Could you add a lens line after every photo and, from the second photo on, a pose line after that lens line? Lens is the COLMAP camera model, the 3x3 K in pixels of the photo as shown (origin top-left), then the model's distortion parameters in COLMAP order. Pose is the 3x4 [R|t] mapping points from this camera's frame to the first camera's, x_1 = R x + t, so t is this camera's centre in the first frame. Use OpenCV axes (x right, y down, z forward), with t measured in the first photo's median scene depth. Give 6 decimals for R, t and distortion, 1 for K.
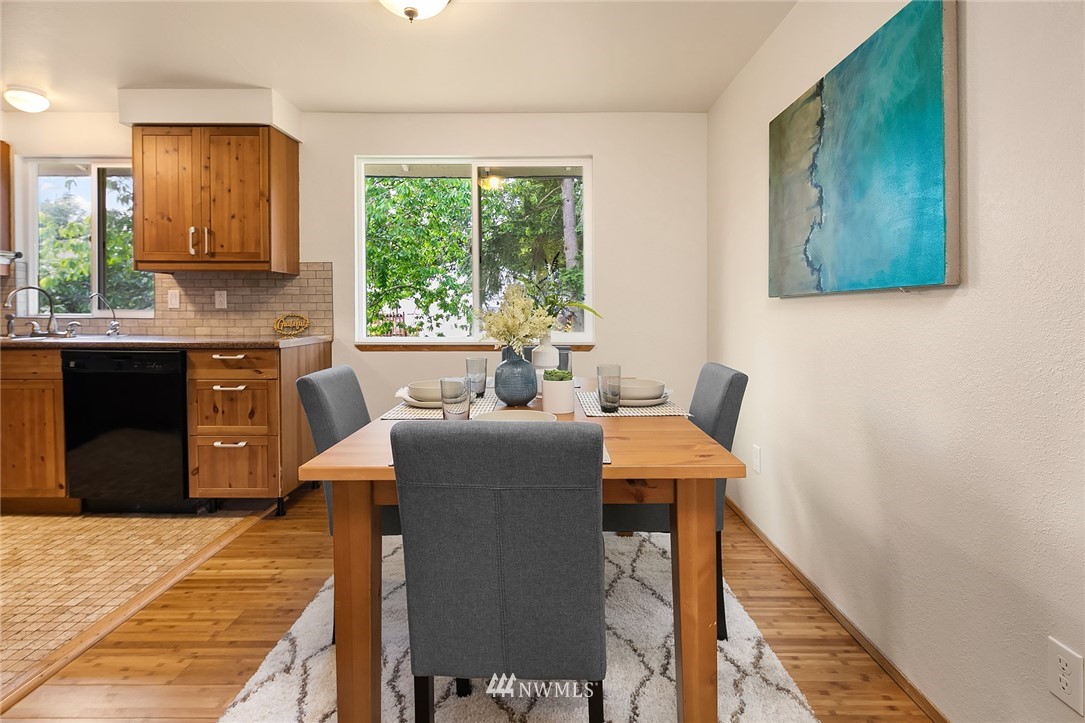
lens RADIAL K [[531.1, 0, 544.3], [0, 531.1, 313.2], [0, 0, 1]] dist [0.006744, -0.005328]
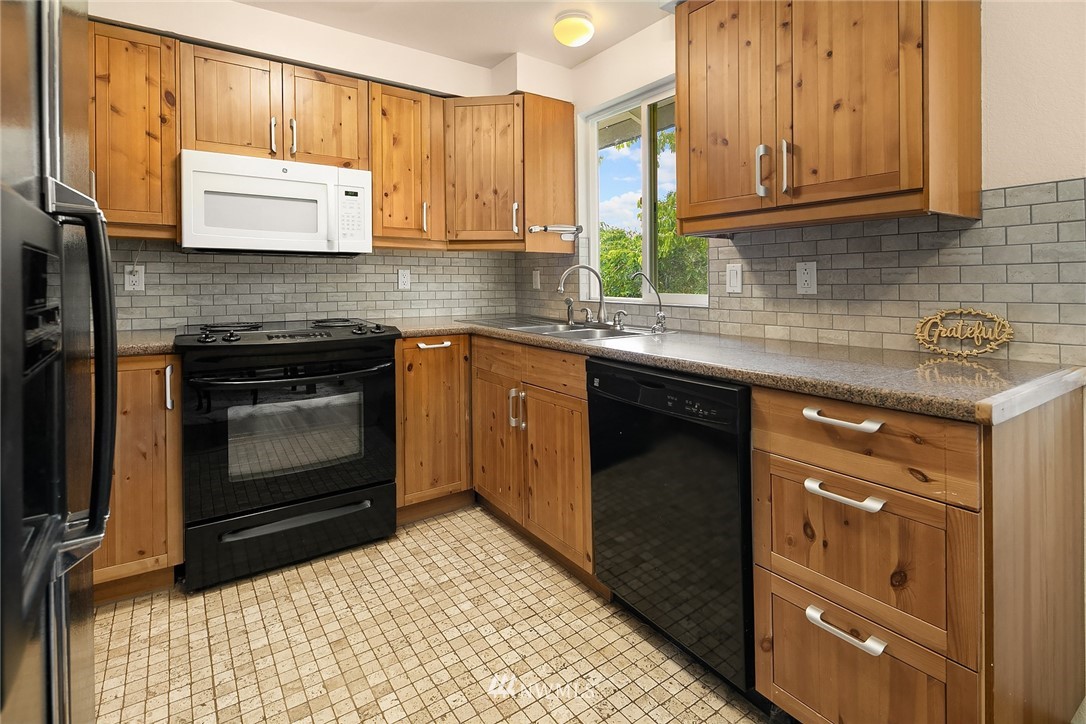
lens RADIAL K [[531.6, 0, 551.0], [0, 531.6, 284.3], [0, 0, 1]] dist [0.006744, -0.005328]
pose [[0.575866, -0.000254, -0.817544, -0.343047], [0.001196, 0.999999, 0.000532, -0.022252], [0.817543, -0.001284, 0.575866, 0.516039]]
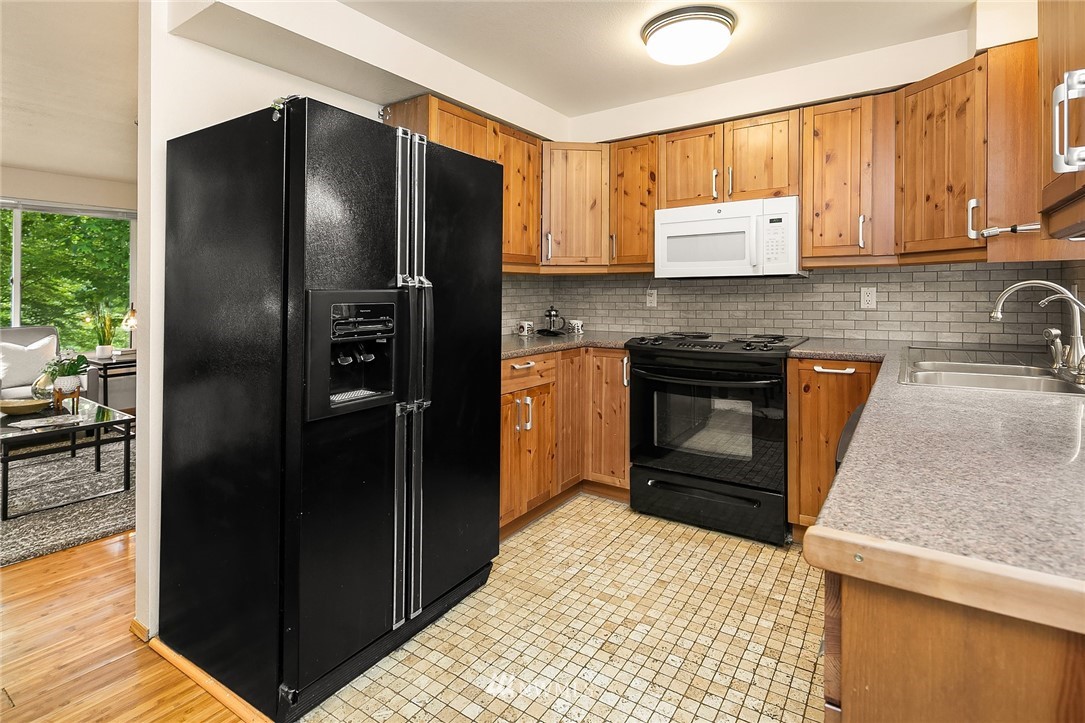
lens RADIAL K [[531.1, 0, 538.1], [0, 531.1, 285.4], [0, 0, 1]] dist [0.006744, -0.005328]
pose [[-0.563309, -0.010636, -0.826178, -0.227786], [0.006786, 0.999824, -0.017498, -0.041261], [0.826219, -0.015463, -0.563137, 0.922325]]
